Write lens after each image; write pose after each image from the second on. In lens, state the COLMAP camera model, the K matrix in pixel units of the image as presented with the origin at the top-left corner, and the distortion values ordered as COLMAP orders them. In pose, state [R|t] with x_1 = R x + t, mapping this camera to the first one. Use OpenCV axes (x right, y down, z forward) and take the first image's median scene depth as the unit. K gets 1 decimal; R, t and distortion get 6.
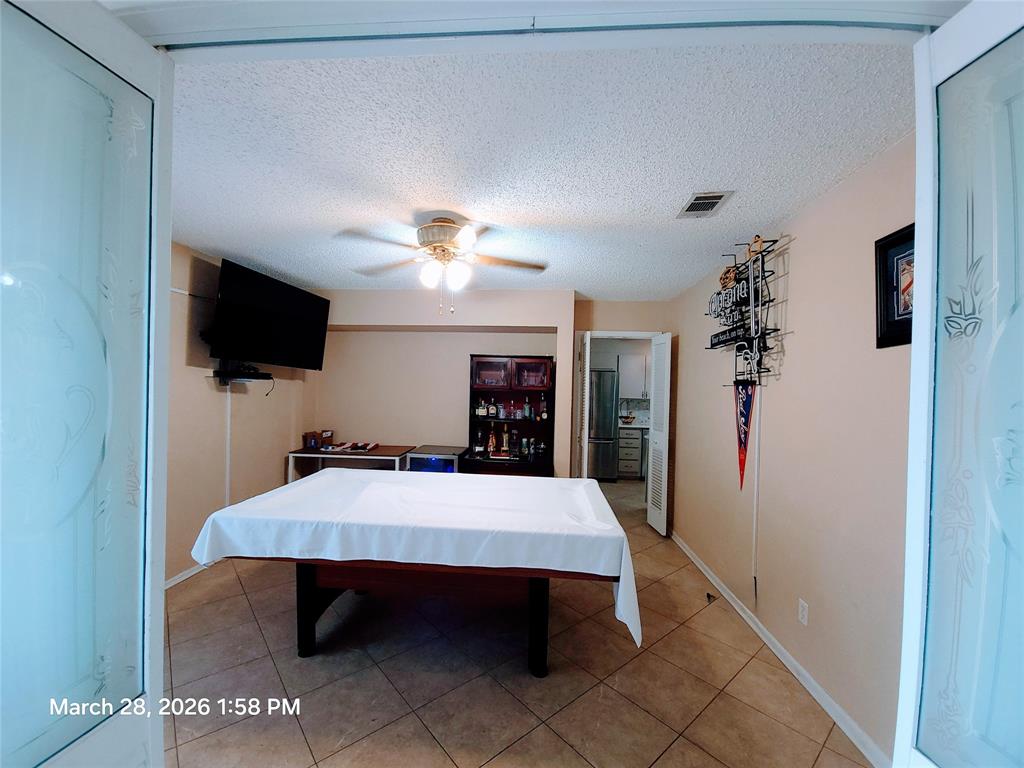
lens RADIAL K [[415.8, 0, 508.2], [0, 415.8, 387.9], [0, 0, 1]] dist [0.005082, -0.005387]
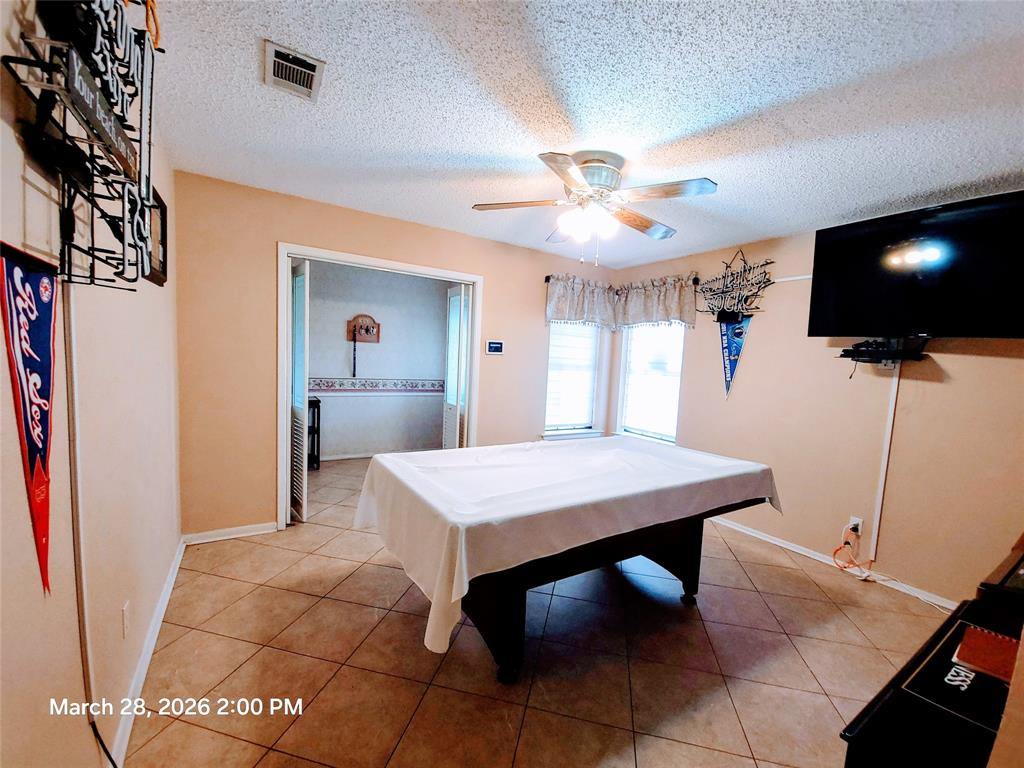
lens RADIAL K [[415.8, 0, 507.4], [0, 415.8, 388.8], [0, 0, 1]] dist [0.005082, -0.005387]
pose [[-0.801032, -0.018151, -0.598346, 0.546095], [-0.065592, 0.996183, 0.057592, 0.048468], [0.595017, 0.085380, -0.799165, 1.712145]]
